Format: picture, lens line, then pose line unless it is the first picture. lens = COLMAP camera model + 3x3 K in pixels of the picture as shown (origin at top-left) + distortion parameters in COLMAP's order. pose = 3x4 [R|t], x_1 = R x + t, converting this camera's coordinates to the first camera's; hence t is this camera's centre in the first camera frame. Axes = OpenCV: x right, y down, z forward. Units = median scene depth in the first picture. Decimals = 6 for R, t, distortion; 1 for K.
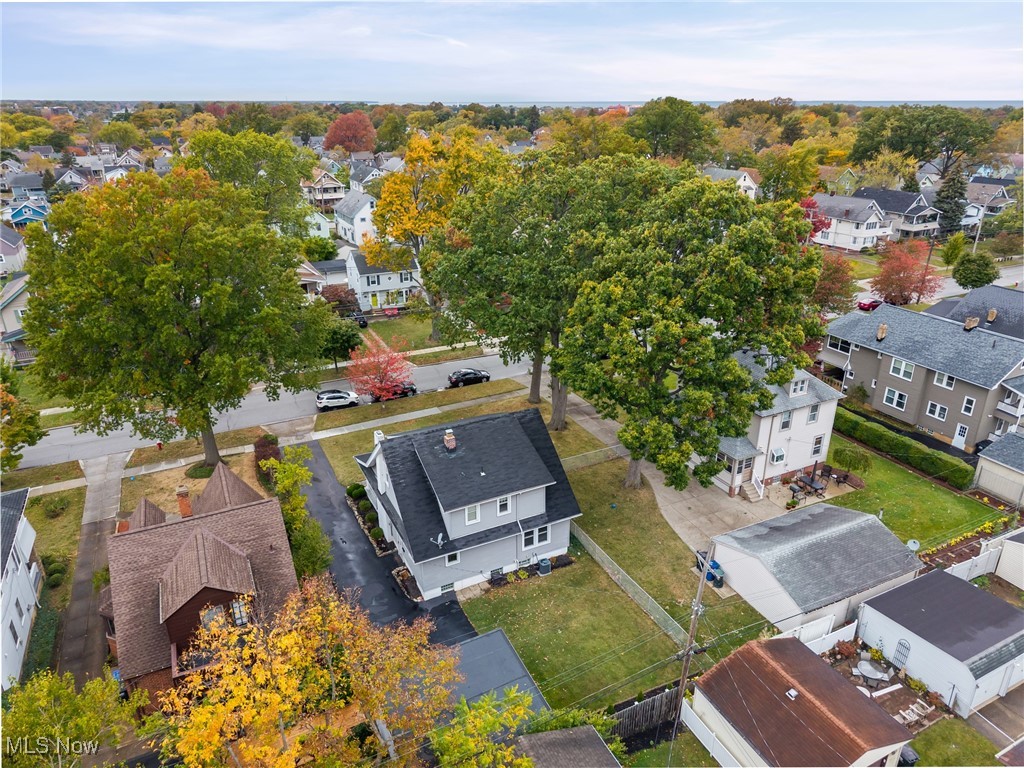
lens RADIAL K [[683.2, 0, 512.0], [0, 683.2, 384.0], [0, 0, 1]] dist [0.000057, -0.004410]
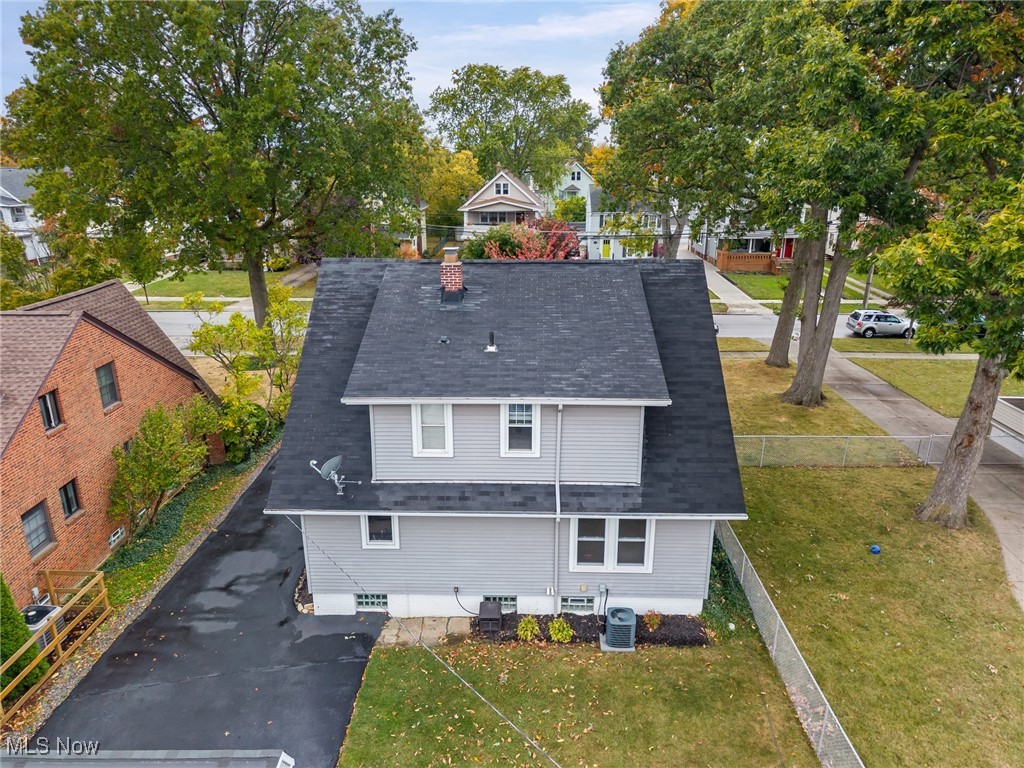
lens RADIAL K [[683.2, 0, 512.0], [0, 683.2, 384.0], [0, 0, 1]] dist [0.000057, -0.004410]
pose [[0.882567, 0.143774, -0.447666, 0.145202], [-0.180180, 0.982837, -0.039572, 0.158619], [0.434293, 0.115585, 0.893325, 0.614912]]
